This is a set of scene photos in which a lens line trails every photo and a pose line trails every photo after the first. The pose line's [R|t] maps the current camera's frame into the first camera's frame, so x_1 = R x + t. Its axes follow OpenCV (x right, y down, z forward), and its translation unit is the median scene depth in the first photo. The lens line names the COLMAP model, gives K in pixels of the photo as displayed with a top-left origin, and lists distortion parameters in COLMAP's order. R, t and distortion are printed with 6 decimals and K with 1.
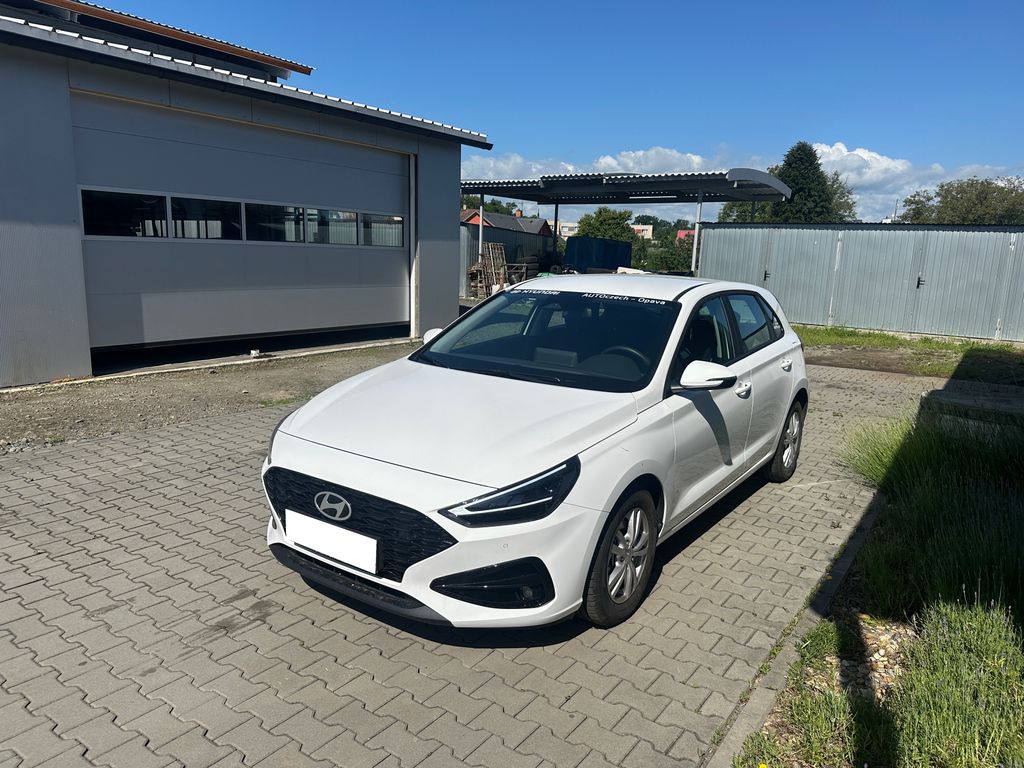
lens RADIAL K [[720.7, 0, 512.3], [0, 720.7, 386.4], [0, 0, 1]] dist [0.040740, -0.039354]
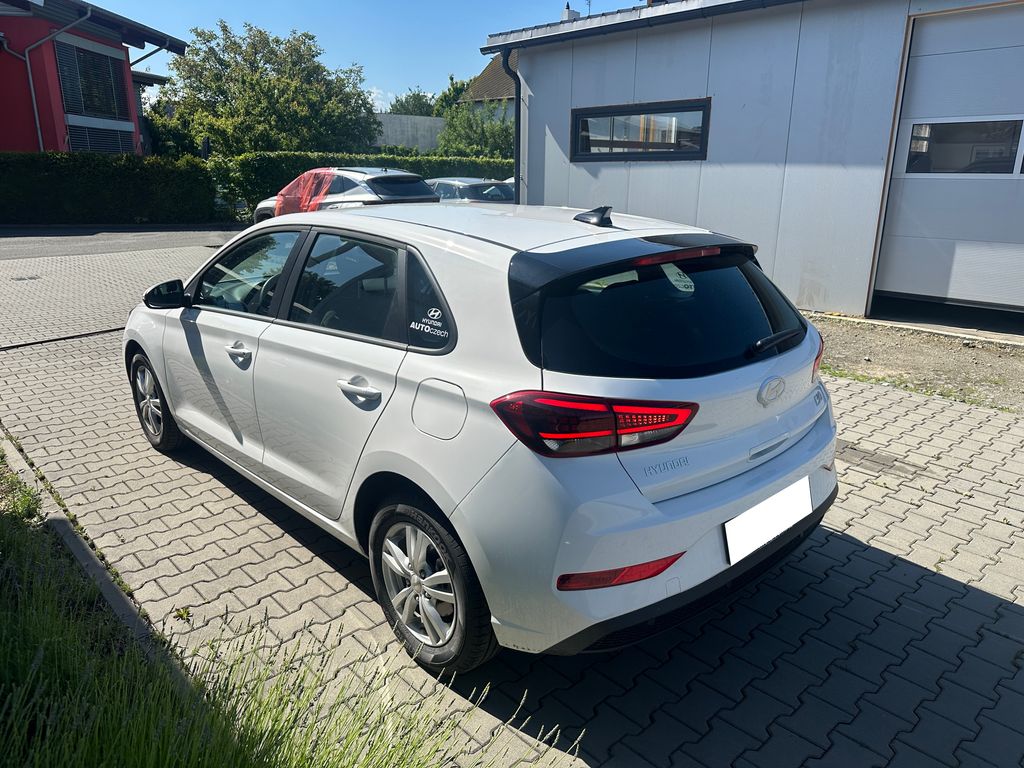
lens RADIAL K [[720.7, 0, 512.1], [0, 720.7, 382.4], [0, 0, 1]] dist [0.040740, -0.039354]
pose [[-0.214999, 0.237026, -0.947414, 0.946738], [-0.187533, 0.942028, 0.278235, -0.223851], [0.958440, 0.237492, -0.158085, 1.351943]]
